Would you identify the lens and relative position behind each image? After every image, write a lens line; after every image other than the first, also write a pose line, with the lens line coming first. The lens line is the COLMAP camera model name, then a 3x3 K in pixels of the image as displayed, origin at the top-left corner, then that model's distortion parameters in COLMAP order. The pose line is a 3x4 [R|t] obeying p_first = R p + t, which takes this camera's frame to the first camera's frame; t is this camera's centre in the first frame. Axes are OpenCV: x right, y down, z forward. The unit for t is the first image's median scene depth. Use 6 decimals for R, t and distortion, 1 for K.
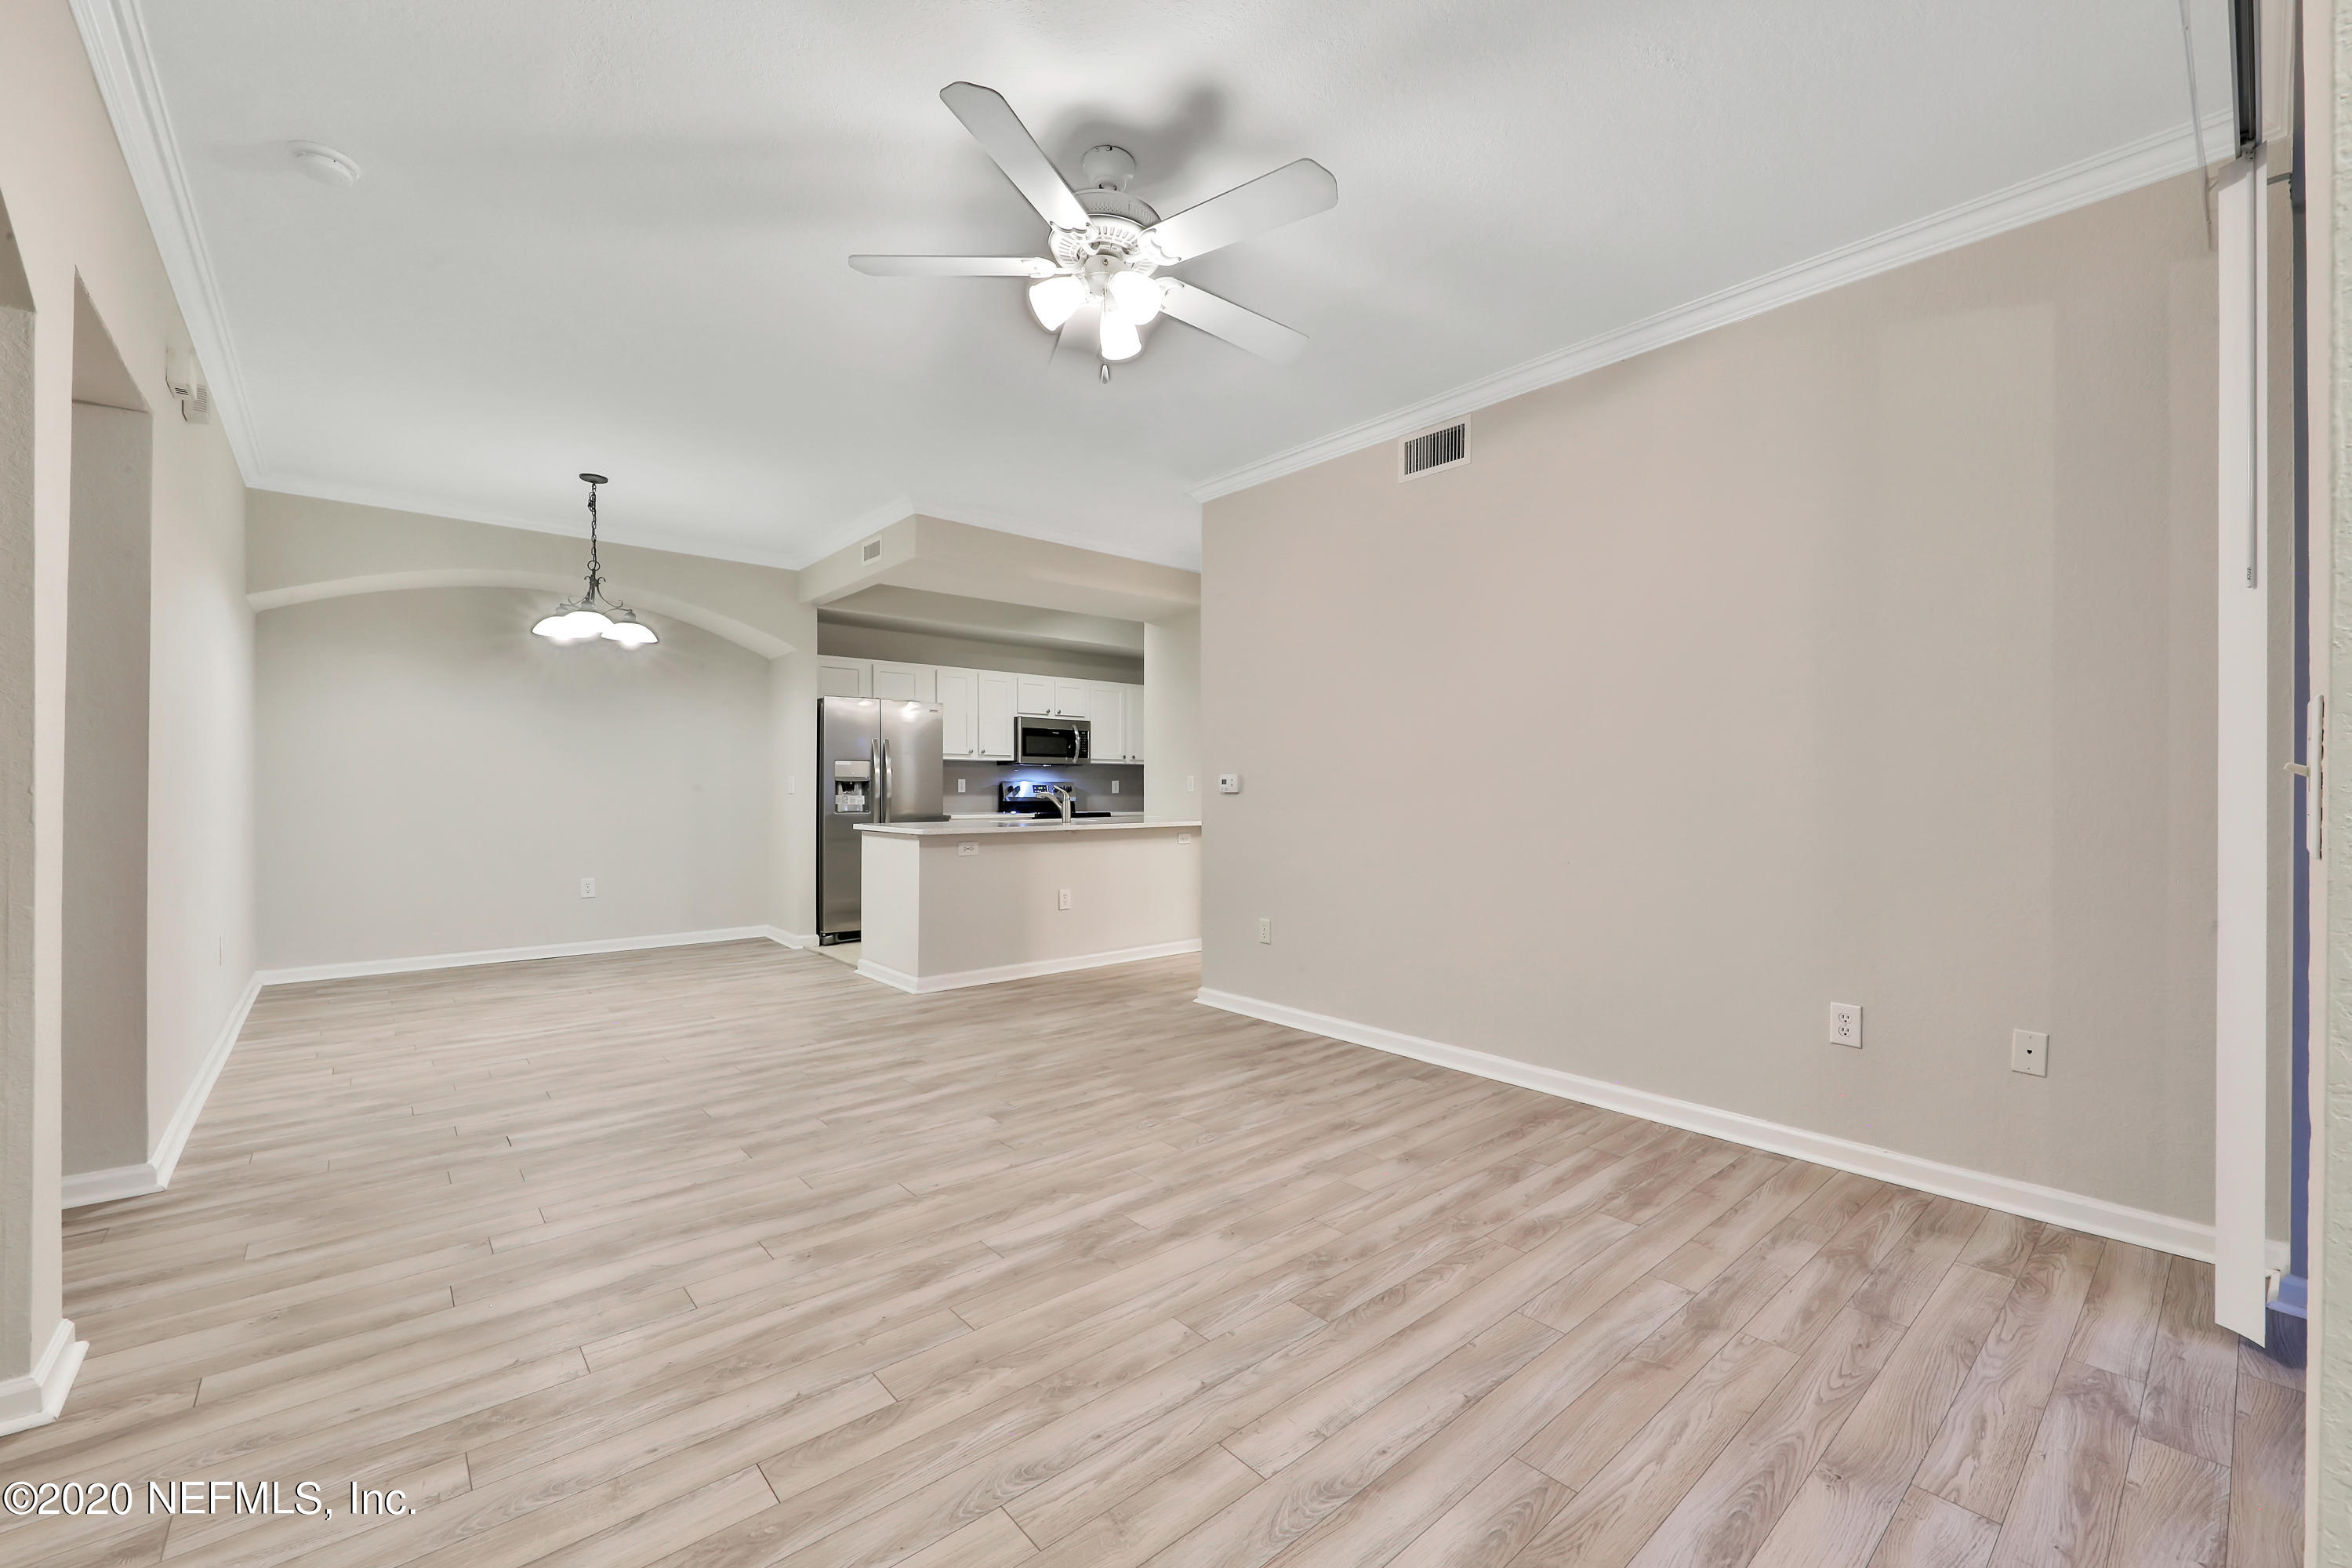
lens RADIAL K [[933.3, 0, 1202.0], [0, 933.3, 788.3], [0, 0, 1]] dist [0.001062, -0.000503]
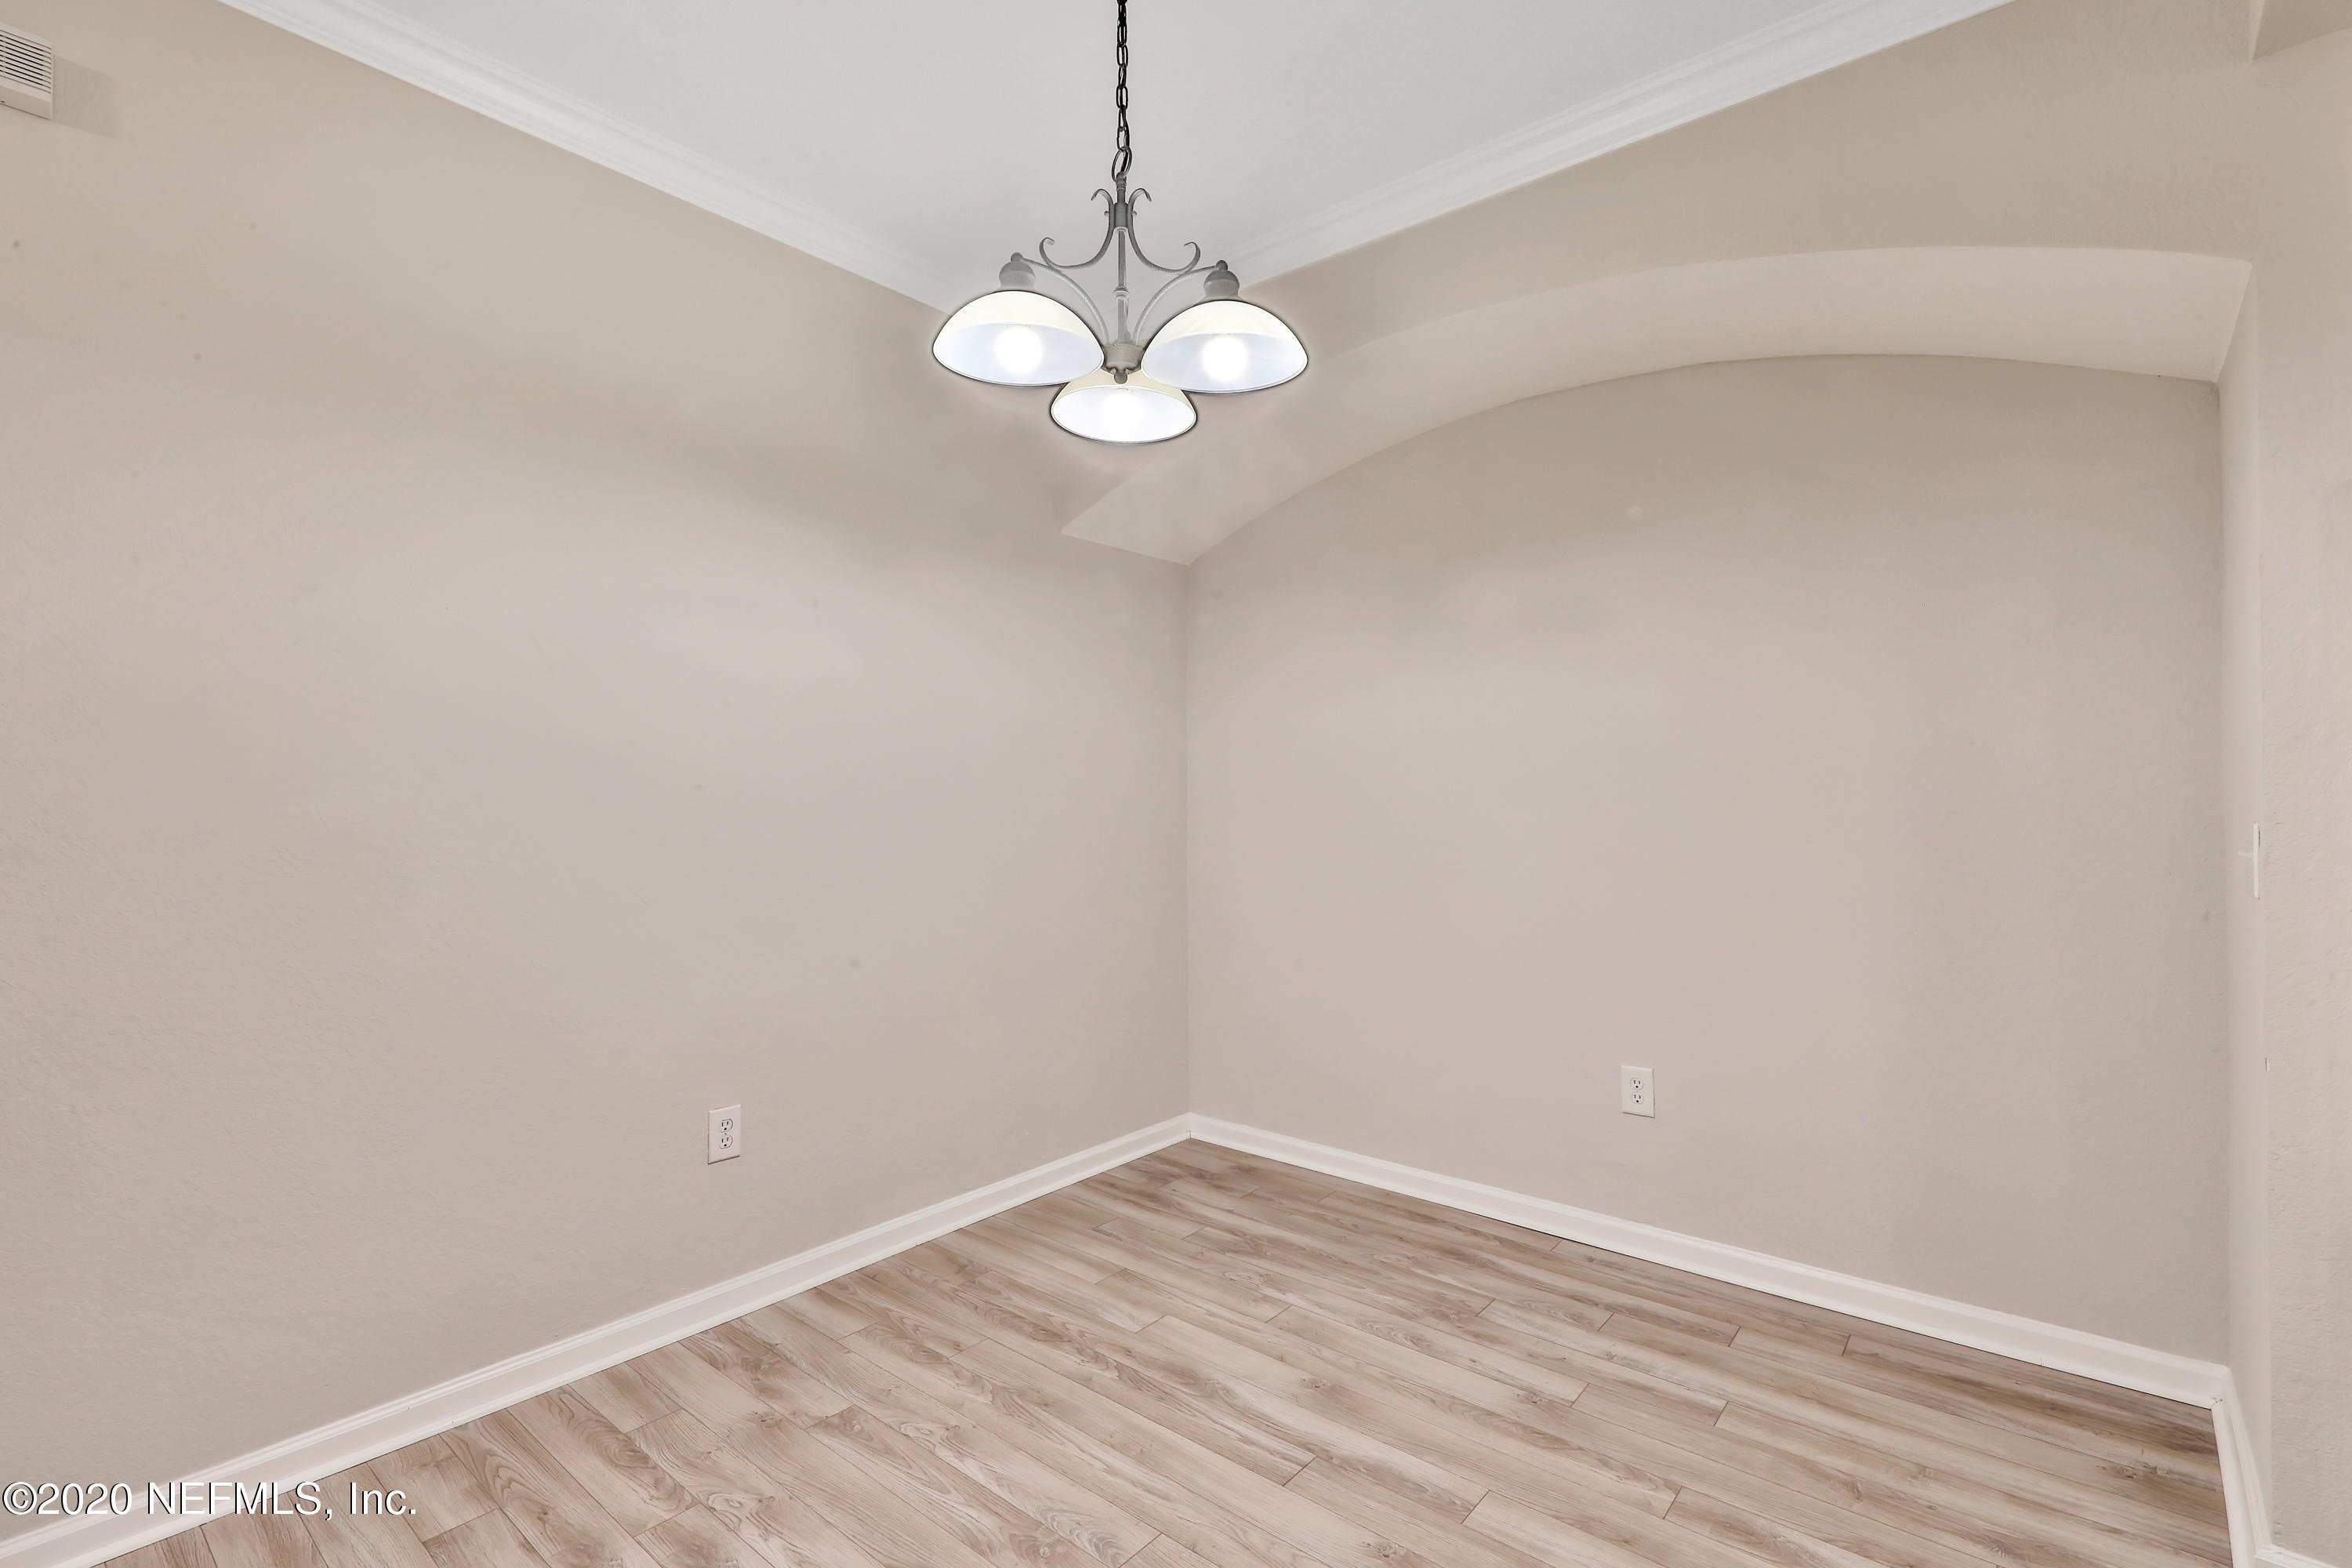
lens RADIAL K [[1070.1, 0, 1185.3], [0, 1070.1, 781.4], [0, 0, 1]] dist [0.001930, -0.000468]
pose [[0.144856, -0.014130, -0.989352, -0.390677], [0.000726, 0.999899, -0.014175, -0.034104], [0.989452, 0.001335, 0.144852, 1.270880]]
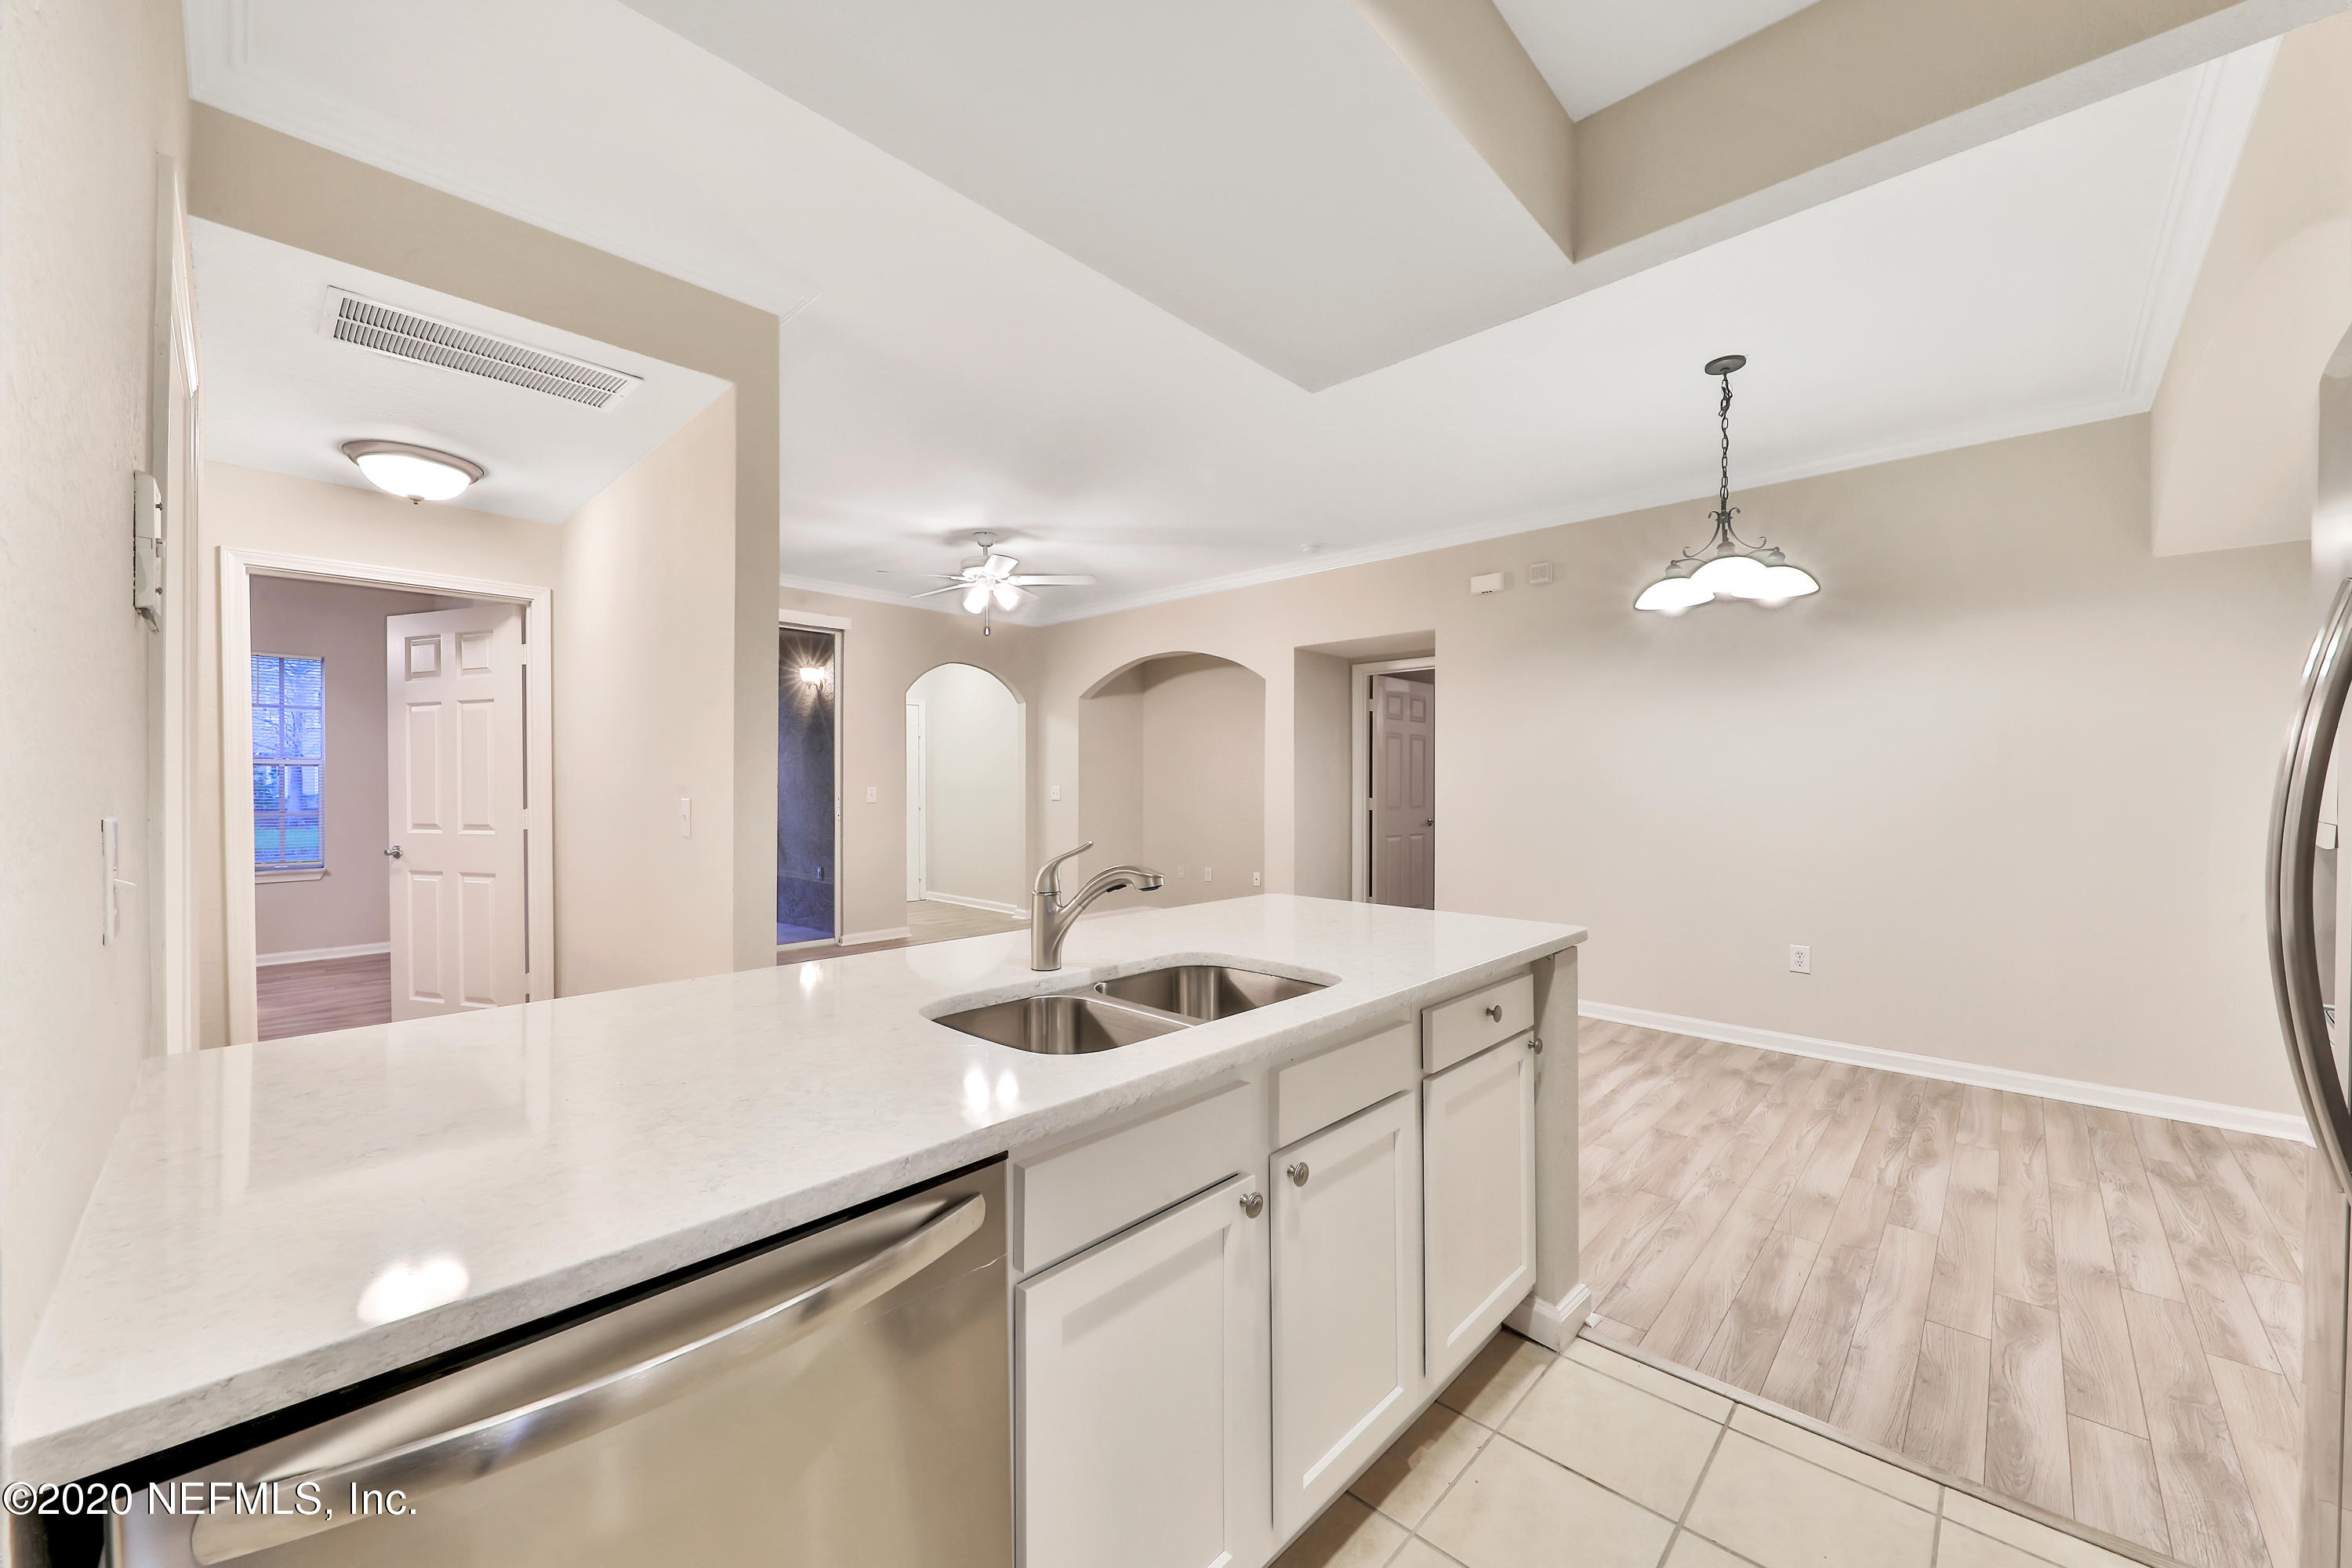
lens RADIAL K [[883.7, 0, 1194.5], [0, 883.7, 781.6], [0, 0, 1]] dist [0.008426, -0.005694]
pose [[-0.995857, -0.004263, -0.090836, -0.273328], [-0.004410, 0.999989, 0.001413, -0.034616], [0.090829, 0.001808, -0.995865, 2.111271]]
